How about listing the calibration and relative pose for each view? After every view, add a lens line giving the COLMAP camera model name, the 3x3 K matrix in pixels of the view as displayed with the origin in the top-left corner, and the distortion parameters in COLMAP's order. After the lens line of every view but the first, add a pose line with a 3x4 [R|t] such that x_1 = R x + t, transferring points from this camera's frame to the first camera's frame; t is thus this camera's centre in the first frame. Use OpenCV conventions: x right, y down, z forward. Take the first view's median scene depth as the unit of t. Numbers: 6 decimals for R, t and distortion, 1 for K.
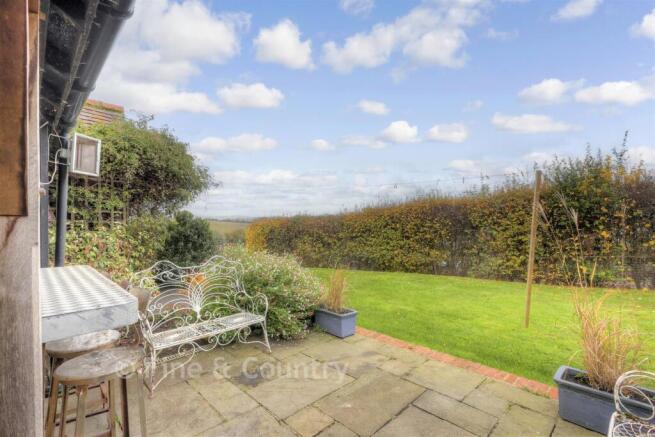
lens RADIAL K [[307.6, 0, 329.1], [0, 307.6, 220.2], [0, 0, 1]] dist [0.004666, 0.000112]
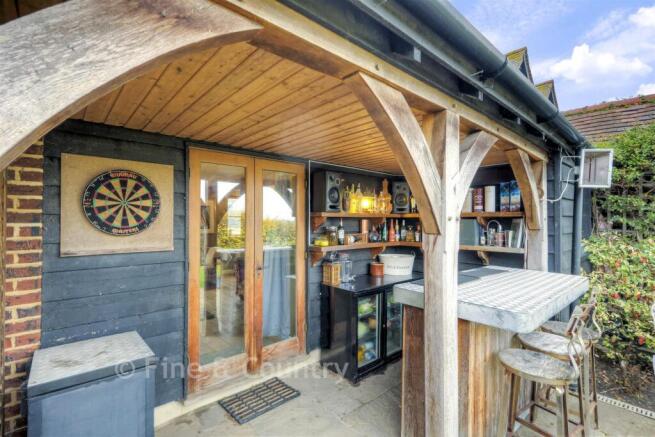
lens RADIAL K [[307.6, 0, 329.1], [0, 307.6, 219.8], [0, 0, 1]] dist [0.004666, 0.000112]
pose [[-0.054657, -0.003709, -0.998498, 0.373460], [-0.010607, 0.999939, -0.003133, -0.043570], [0.998449, 0.010419, -0.054693, 0.271096]]
